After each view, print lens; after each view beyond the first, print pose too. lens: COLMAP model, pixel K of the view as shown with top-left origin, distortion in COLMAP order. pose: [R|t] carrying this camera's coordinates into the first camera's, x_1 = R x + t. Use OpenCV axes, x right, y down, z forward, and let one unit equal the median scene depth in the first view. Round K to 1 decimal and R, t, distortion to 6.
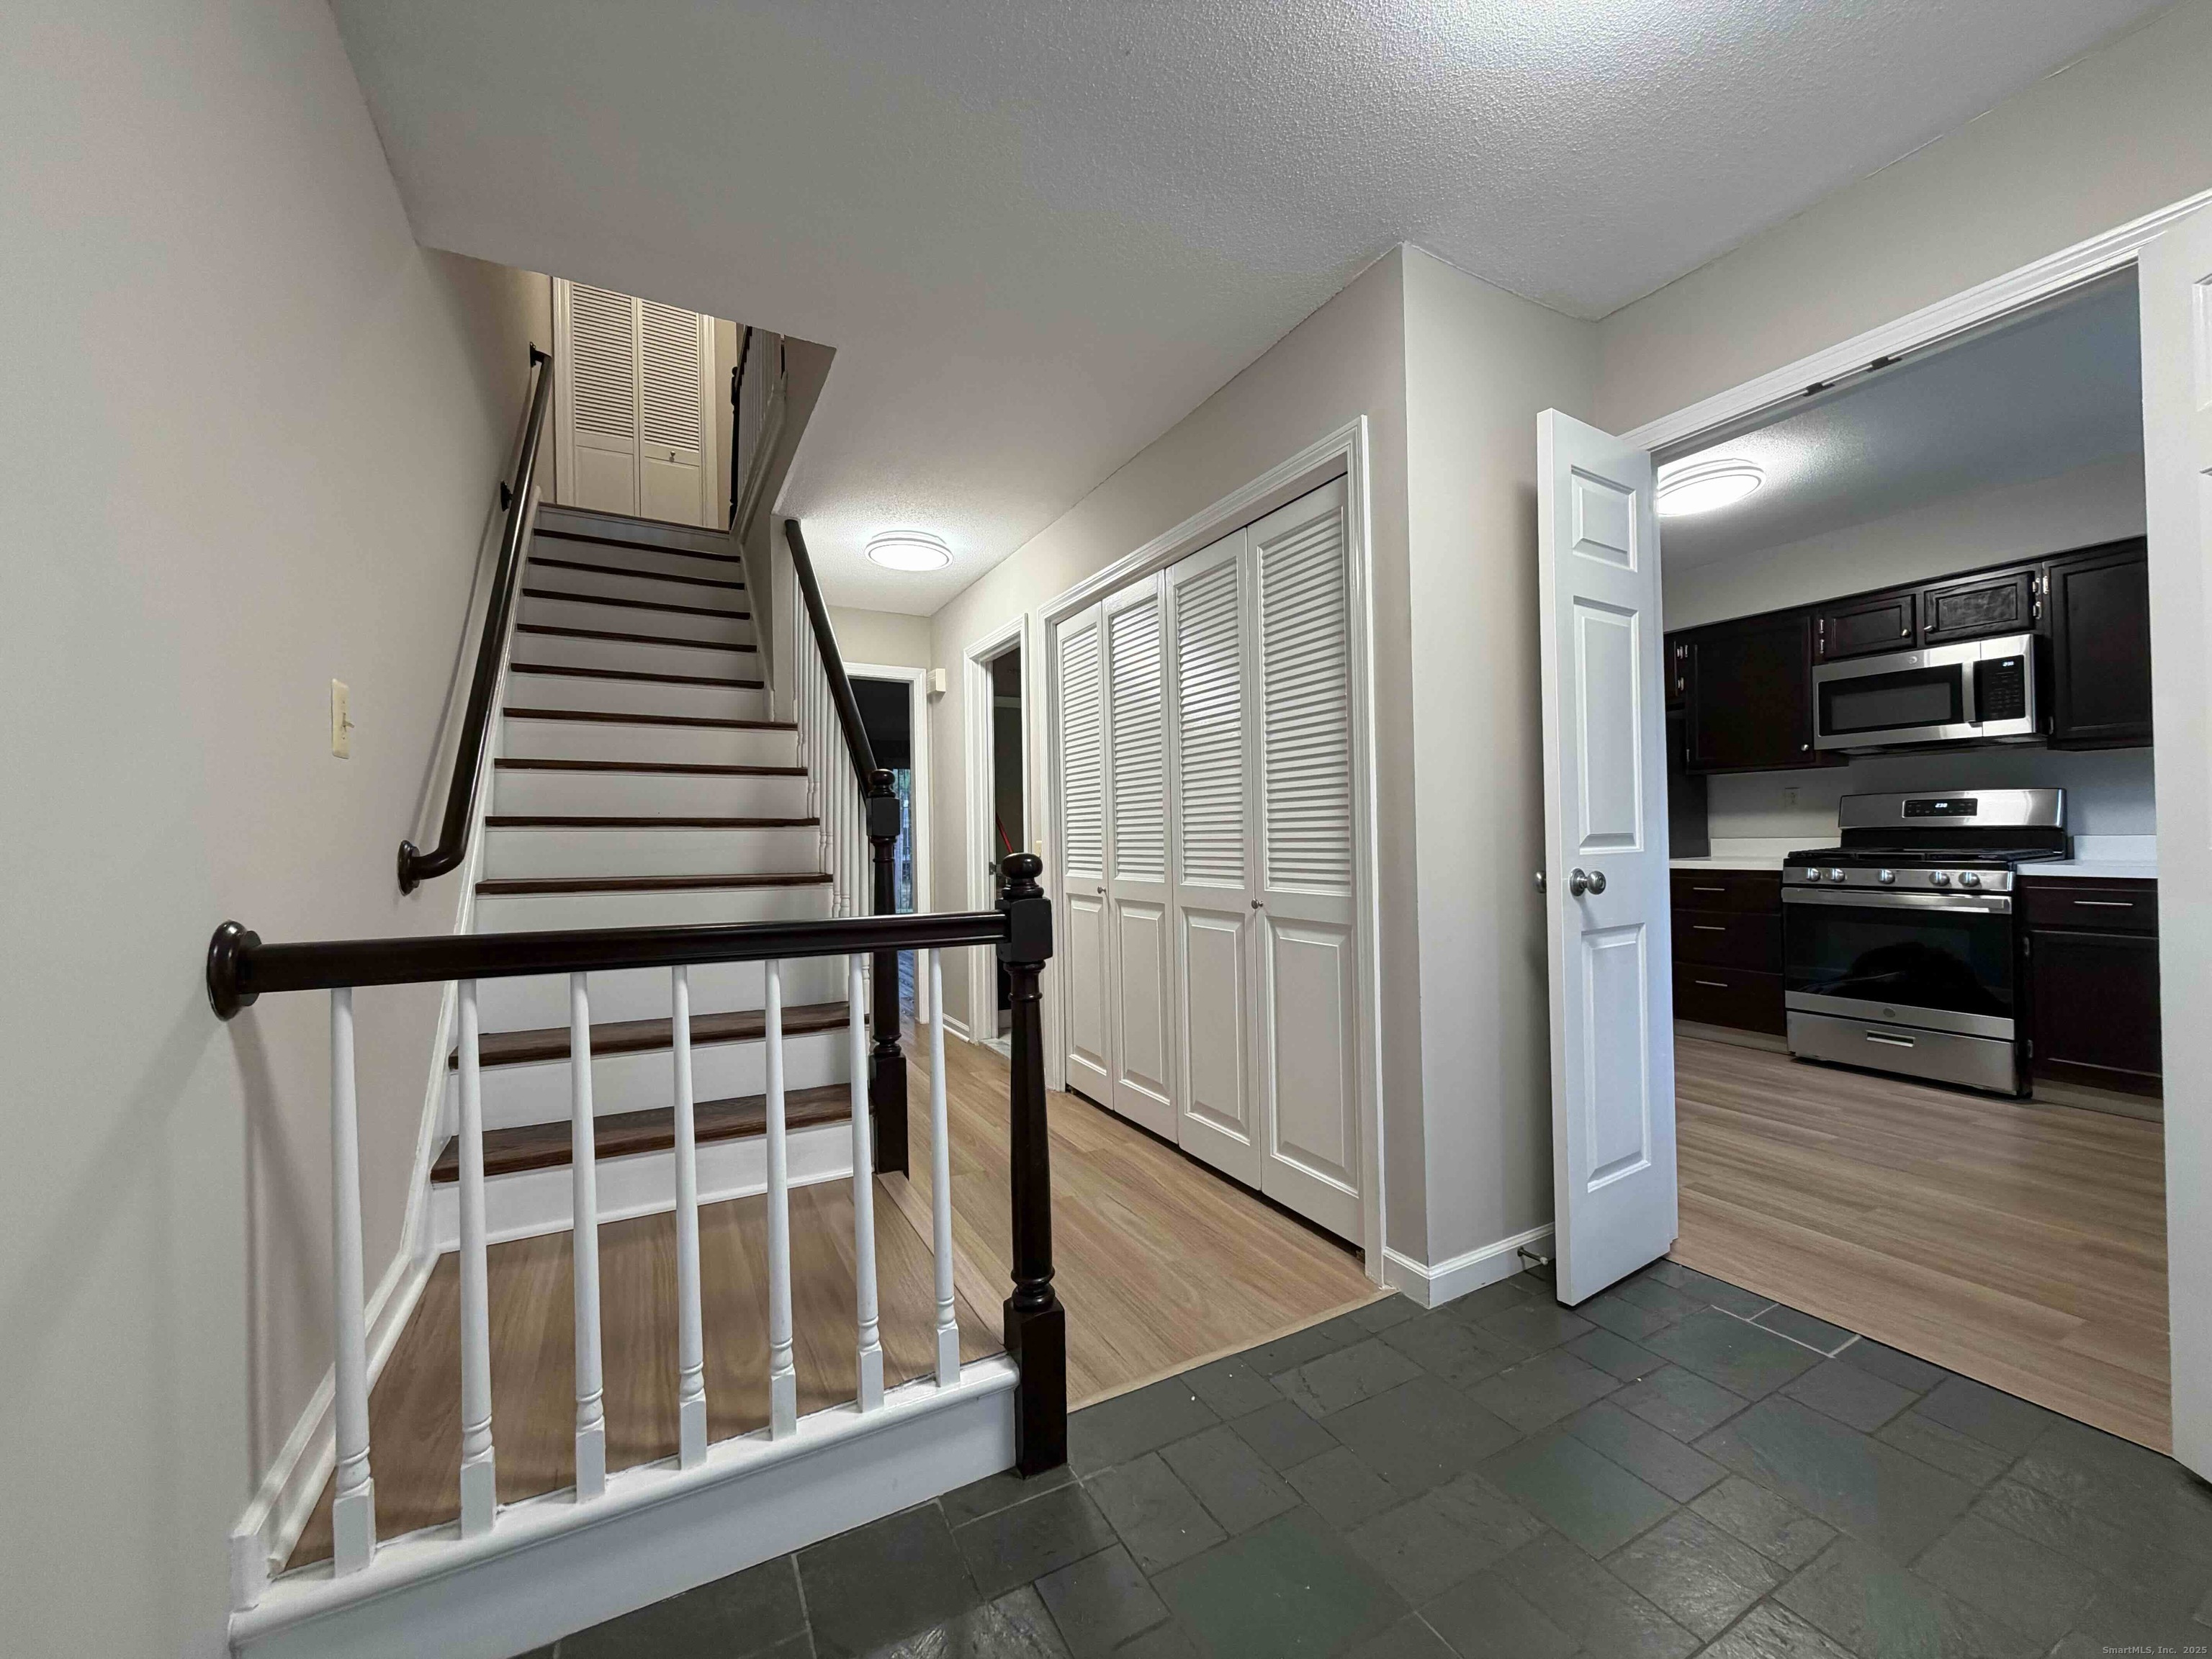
lens RADIAL K [[874.4, 0, 1106.0], [0, 874.4, 829.5], [0, 0, 1]] dist [0.000639, -0.000117]
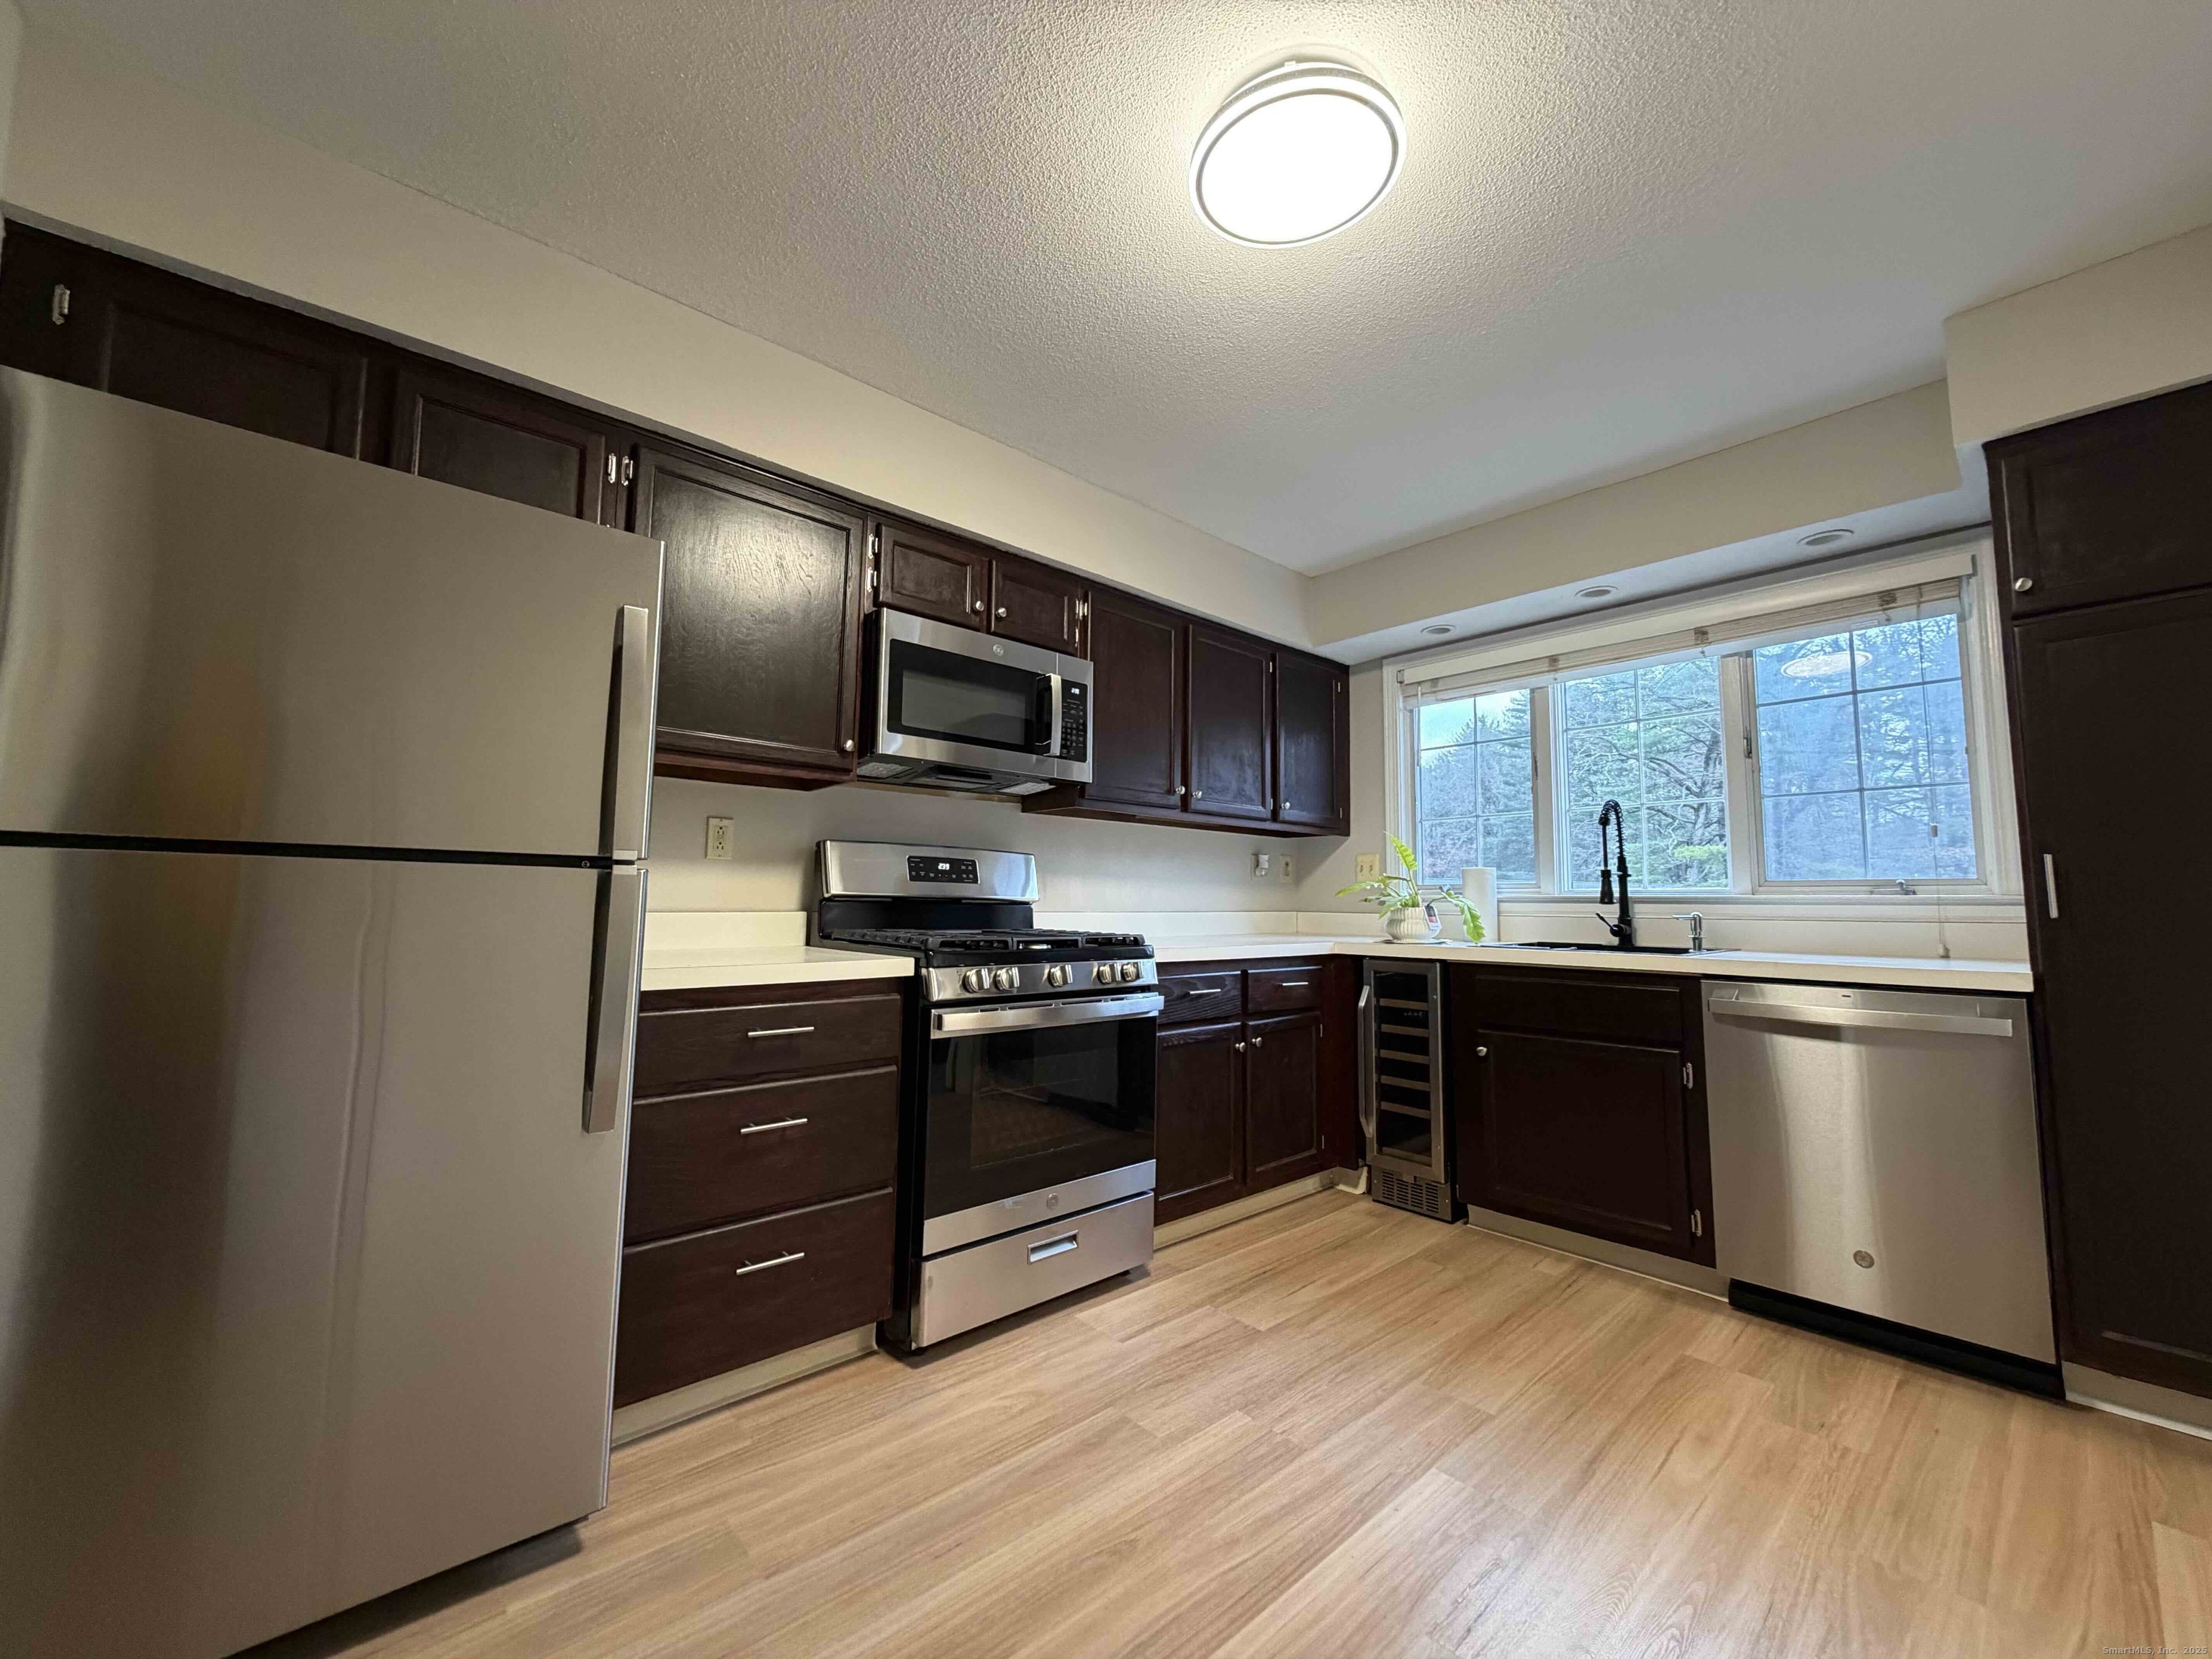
lens RADIAL K [[874.4, 0, 1106.0], [0, 874.4, 829.5], [0, 0, 1]] dist [0.000639, -0.000117]
pose [[-0.234841, 0.097190, 0.967163, 0.259623], [-0.008639, 0.994741, -0.102059, 0.013055], [-0.971995, -0.032323, -0.232766, 1.062362]]
